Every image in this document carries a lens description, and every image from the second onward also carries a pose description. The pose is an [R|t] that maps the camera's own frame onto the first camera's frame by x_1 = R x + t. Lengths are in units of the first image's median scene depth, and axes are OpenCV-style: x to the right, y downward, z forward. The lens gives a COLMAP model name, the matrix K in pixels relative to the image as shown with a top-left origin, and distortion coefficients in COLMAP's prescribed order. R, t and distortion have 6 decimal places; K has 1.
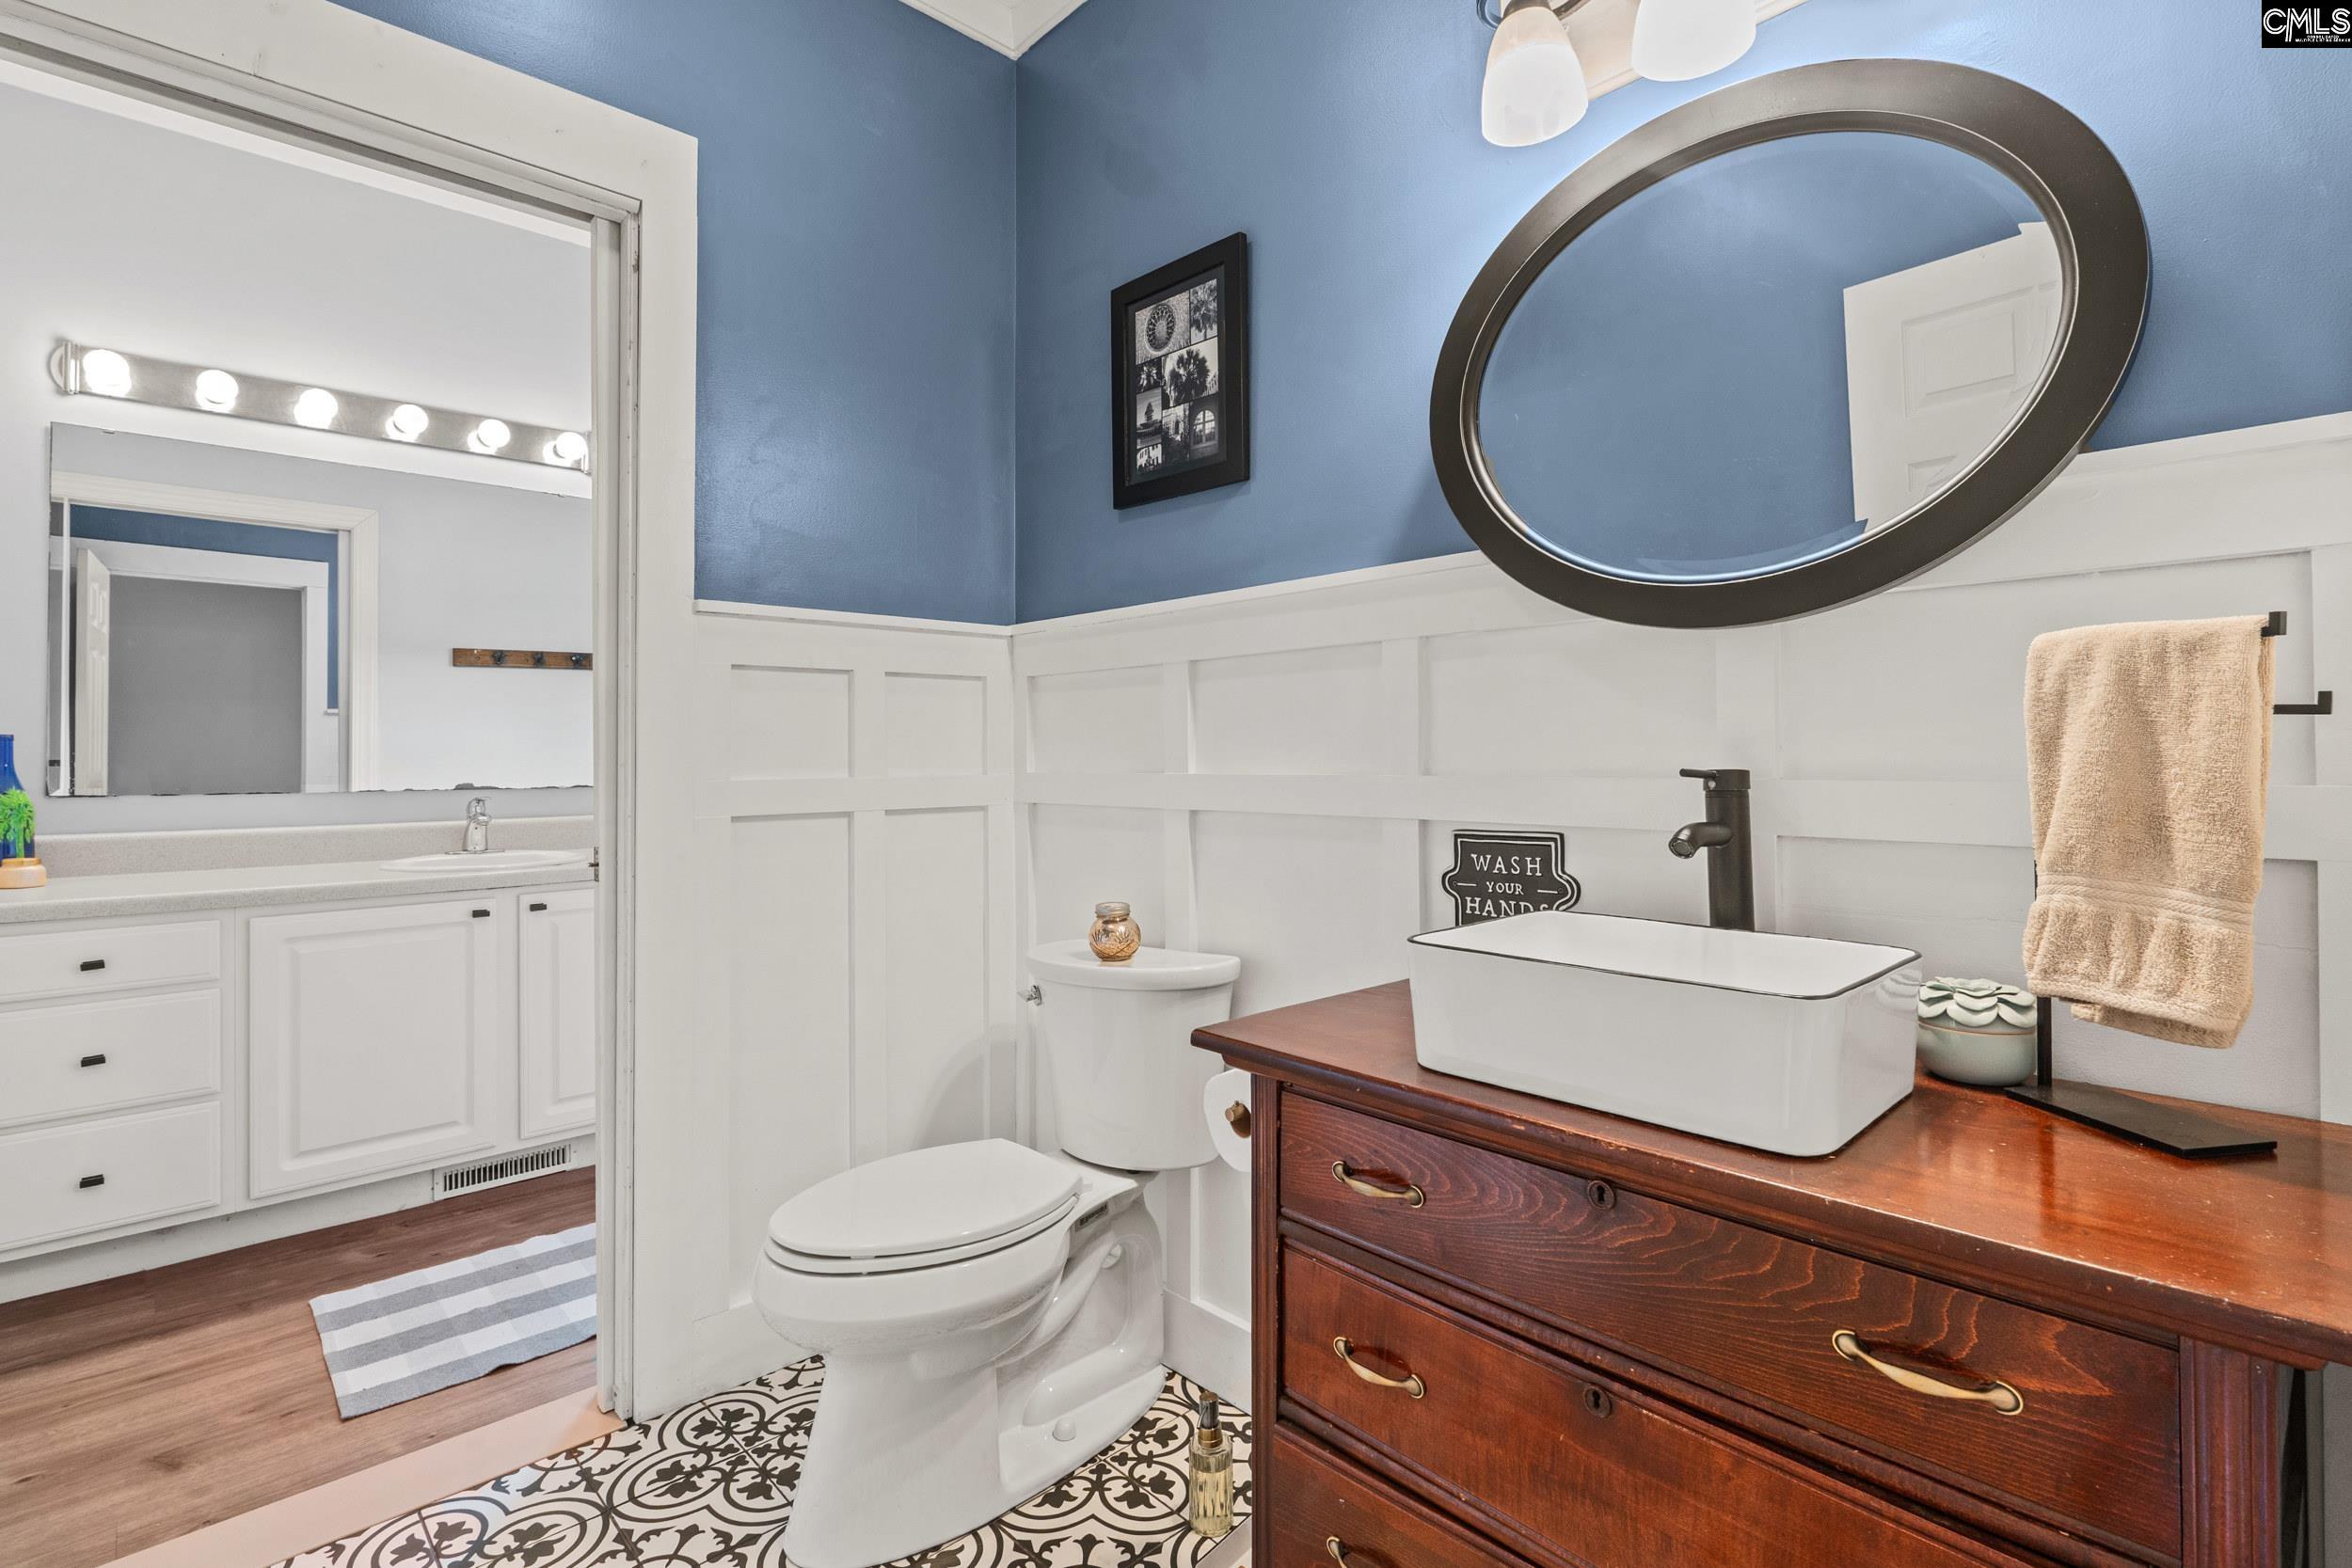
lens RADIAL K [[1090.5, 0, 1190.1], [0, 1090.5, 750.0], [0, 0, 1]] dist [-0.003277, -0.000789]
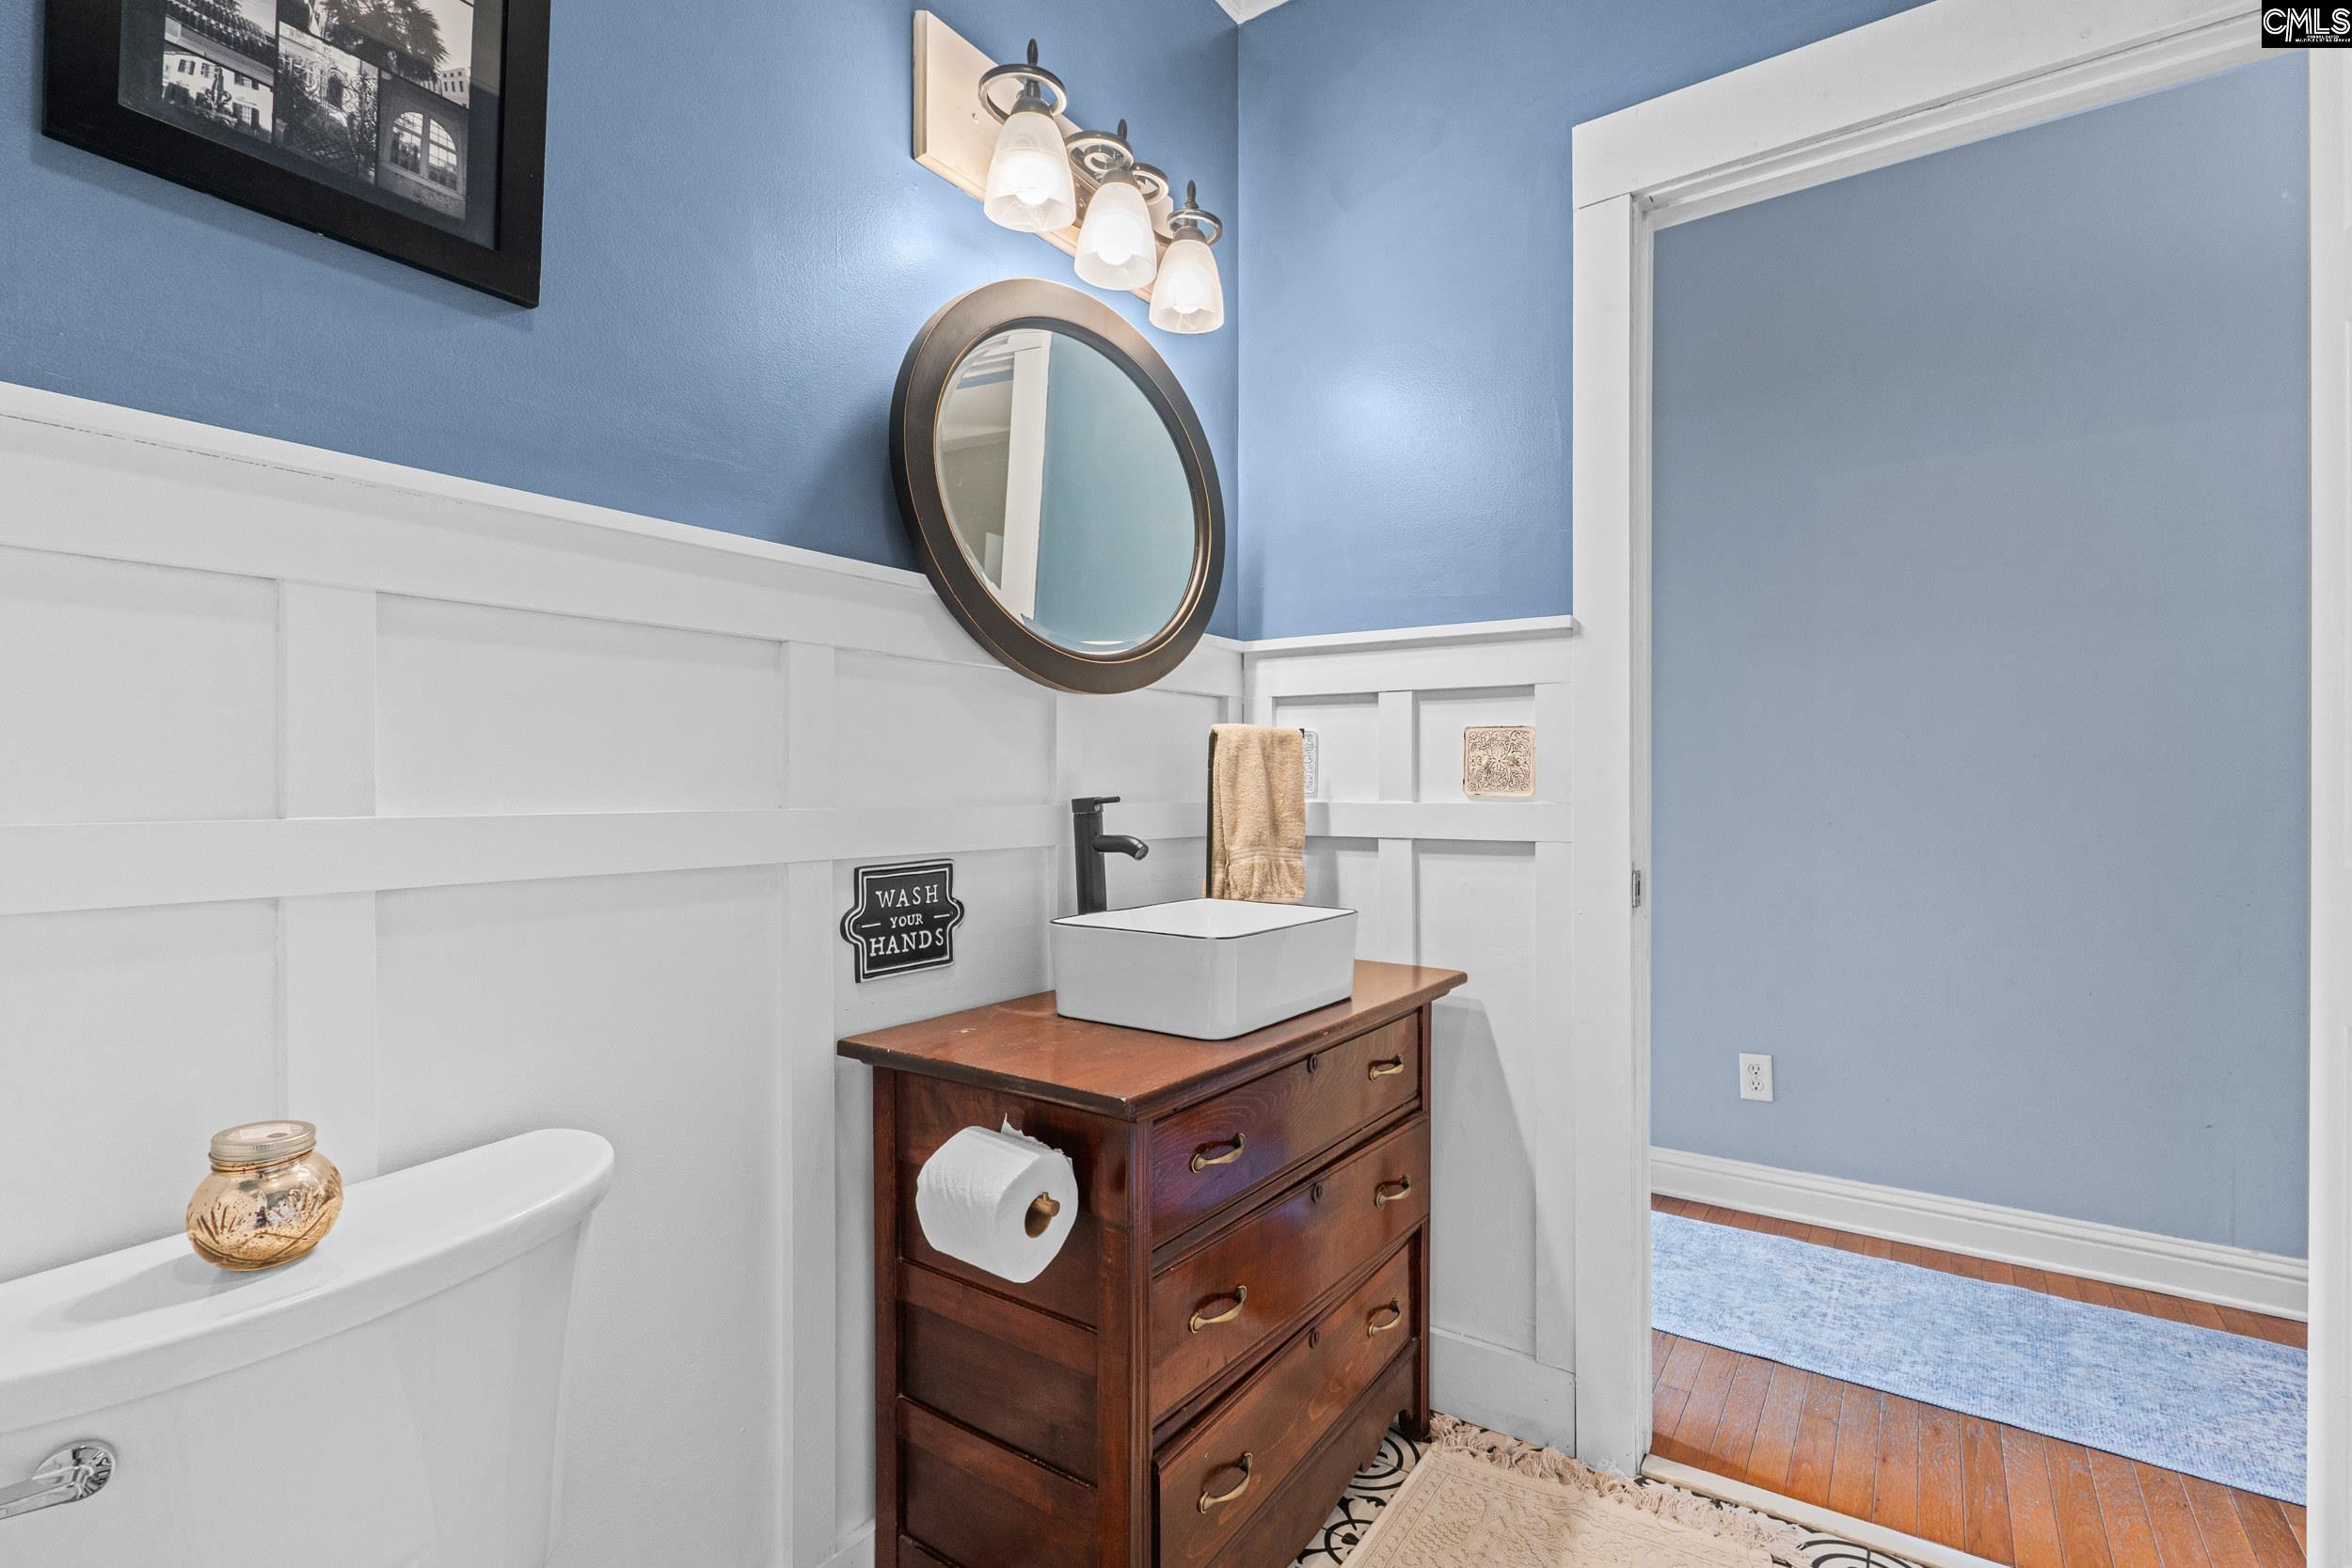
lens RADIAL K [[1081.6, 0, 1179.2], [0, 1081.6, 788.5], [0, 0, 1]] dist [-0.003688, -0.000706]
pose [[-0.192349, 0.004772, 0.981315, -0.695322], [-0.007894, 0.999948, -0.006410, 0.011916], [-0.981295, -0.008979, -0.192301, 0.925887]]
